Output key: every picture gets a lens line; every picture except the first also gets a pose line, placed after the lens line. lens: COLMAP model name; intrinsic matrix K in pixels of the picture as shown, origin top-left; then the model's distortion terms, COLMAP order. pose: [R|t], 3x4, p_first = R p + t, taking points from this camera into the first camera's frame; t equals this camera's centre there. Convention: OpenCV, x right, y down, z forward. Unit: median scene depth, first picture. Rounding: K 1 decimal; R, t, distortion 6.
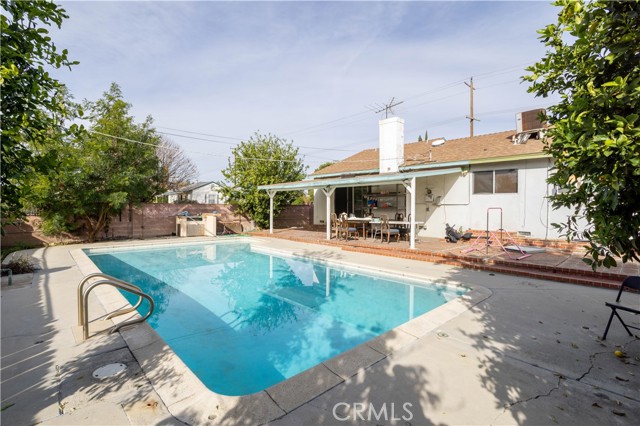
lens RADIAL K [[307.7, 0, 317.2], [0, 307.7, 211.4], [0, 0, 1]] dist [-0.013934, 0.008624]
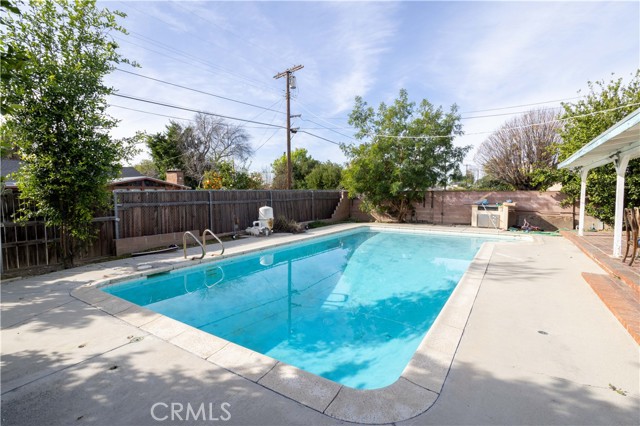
lens RADIAL K [[307.7, 0, 320.5], [0, 307.7, 213.3], [0, 0, 1]] dist [-0.013934, 0.008624]
pose [[0.233289, 0.057841, -0.970686, 1.150764], [-0.015362, 0.998324, 0.055796, -0.008926], [0.972286, 0.001895, 0.233787, 1.105094]]
